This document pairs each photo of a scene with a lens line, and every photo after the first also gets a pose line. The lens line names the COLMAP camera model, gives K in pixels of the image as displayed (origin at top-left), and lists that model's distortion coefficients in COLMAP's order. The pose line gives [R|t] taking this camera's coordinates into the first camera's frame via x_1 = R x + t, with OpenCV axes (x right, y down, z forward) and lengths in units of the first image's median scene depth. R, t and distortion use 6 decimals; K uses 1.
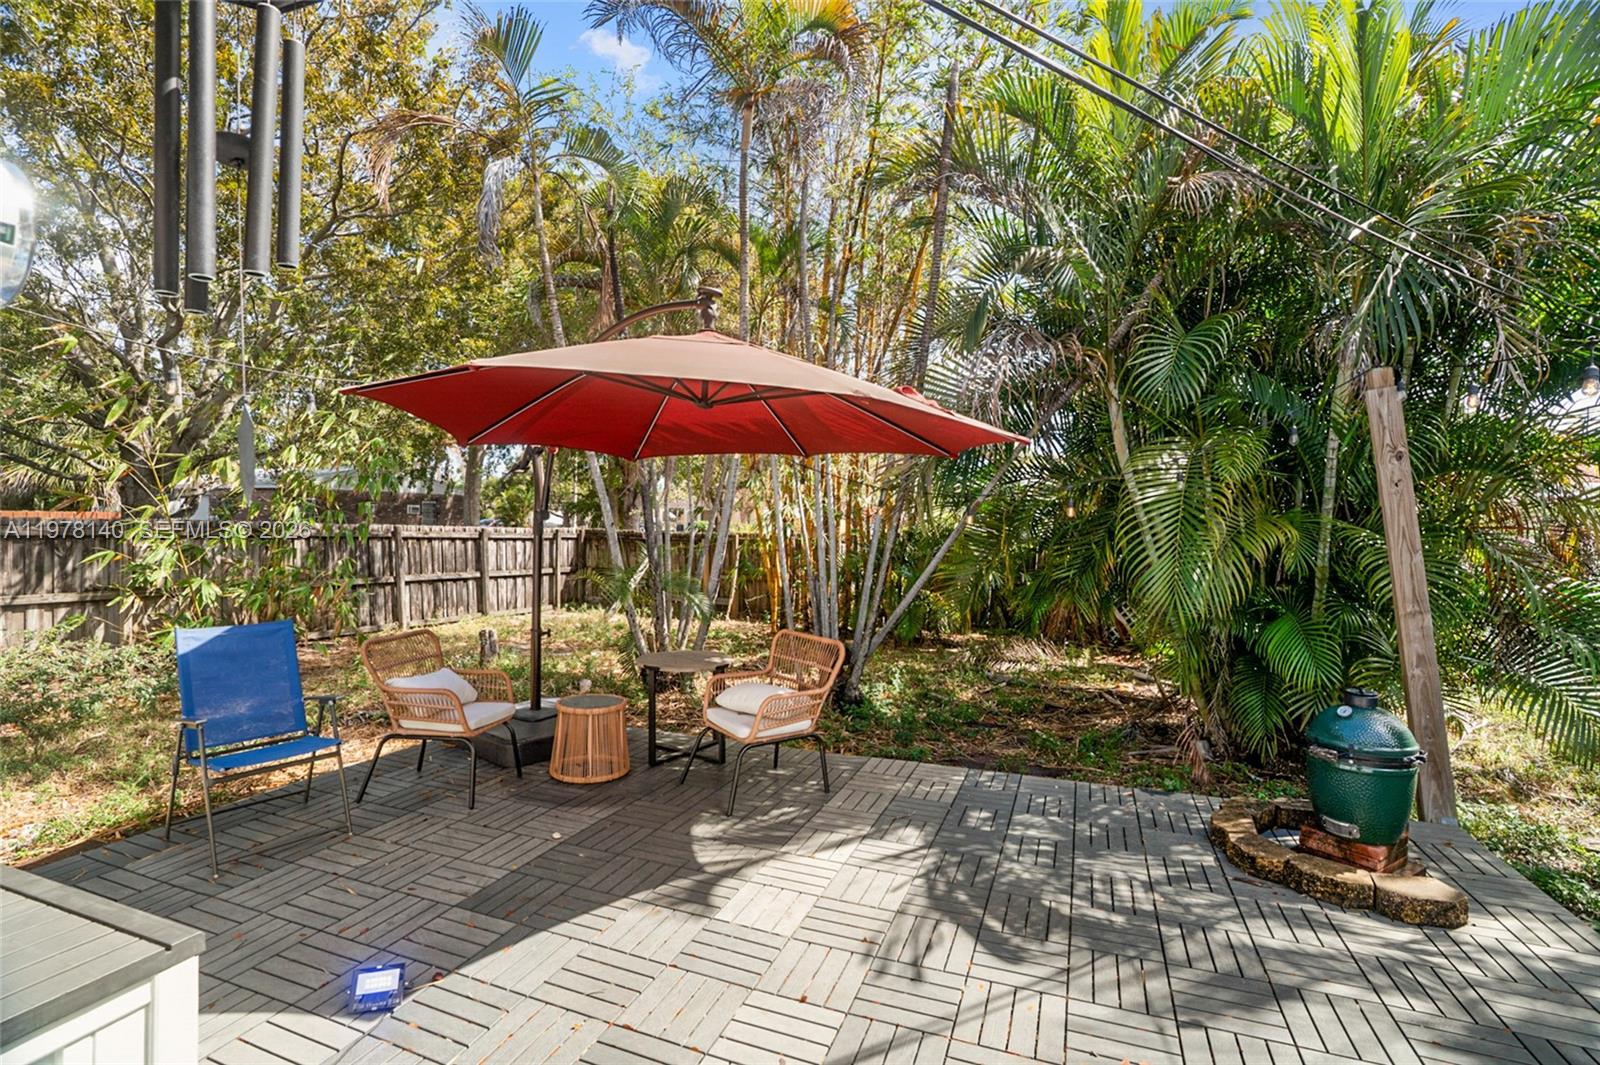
lens RADIAL K [[744.7, 0, 808.1], [0, 744.7, 532.4], [0, 0, 1]] dist [-0.064092, 0.022090]
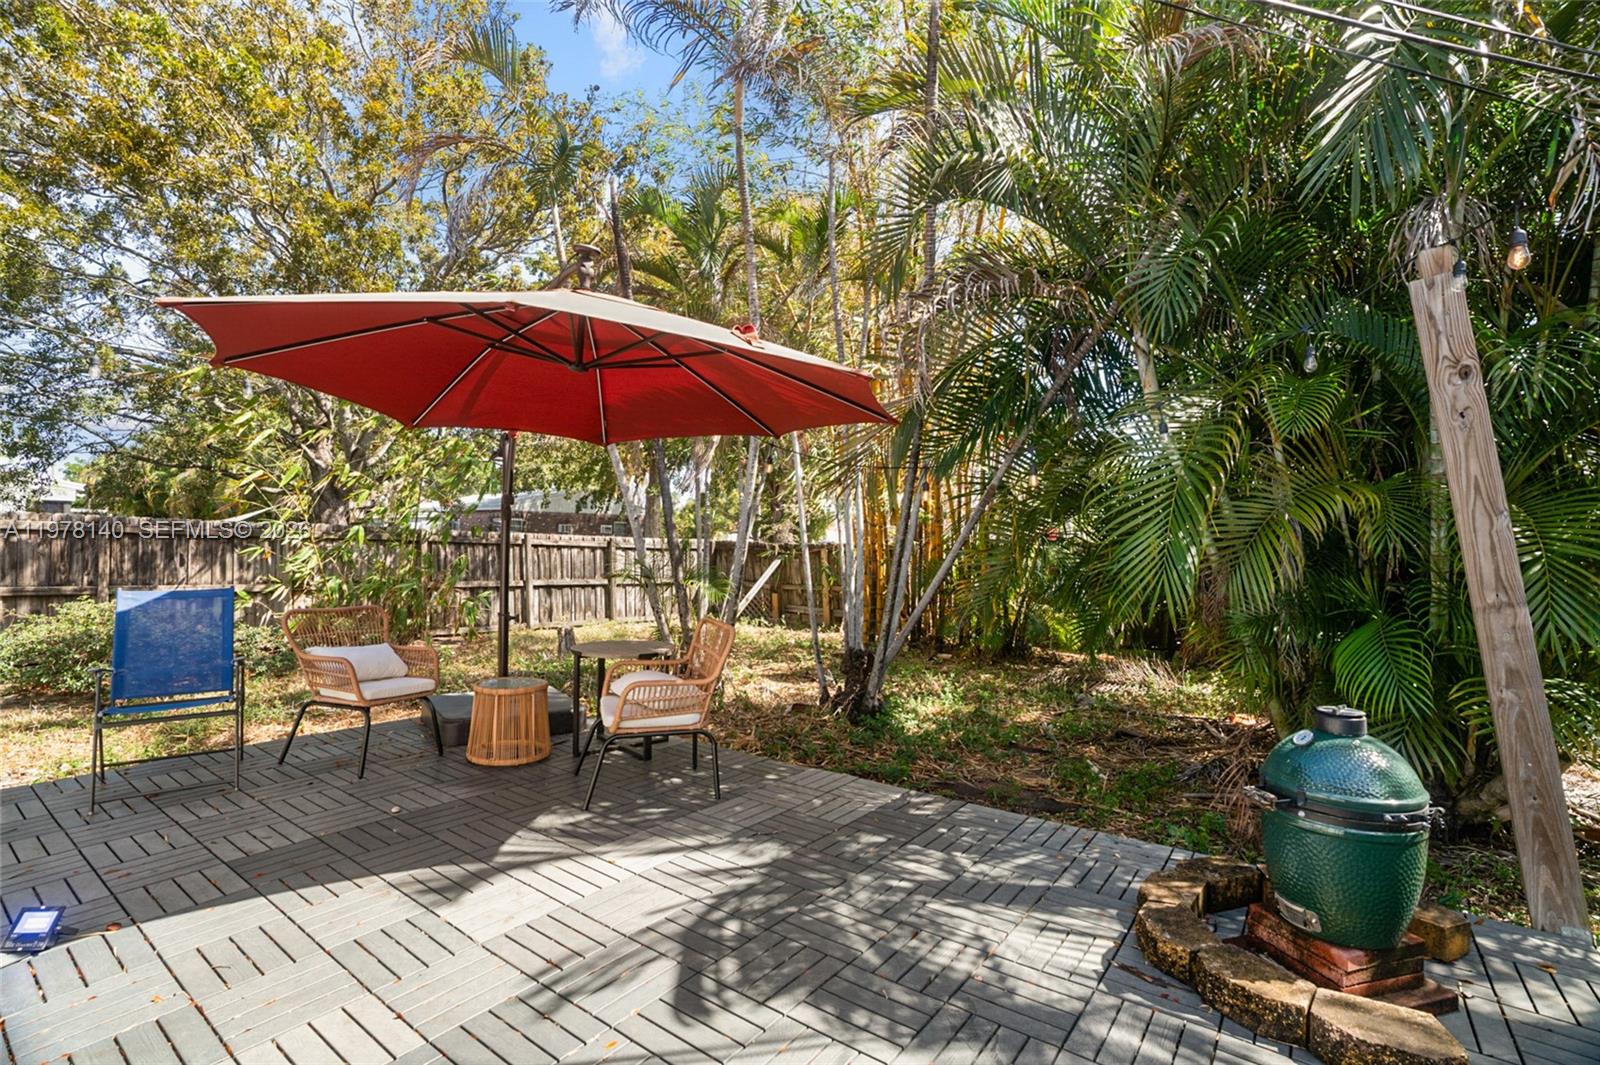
lens RADIAL K [[744.7, 0, 807.1], [0, 744.7, 540.0], [0, 0, 1]] dist [-0.064092, 0.022090]
pose [[0.966318, 0.000086, -0.257349, 0.355300], [-0.005687, 0.999763, -0.021019, 0.062867], [0.257287, 0.021774, 0.966090, 0.171453]]
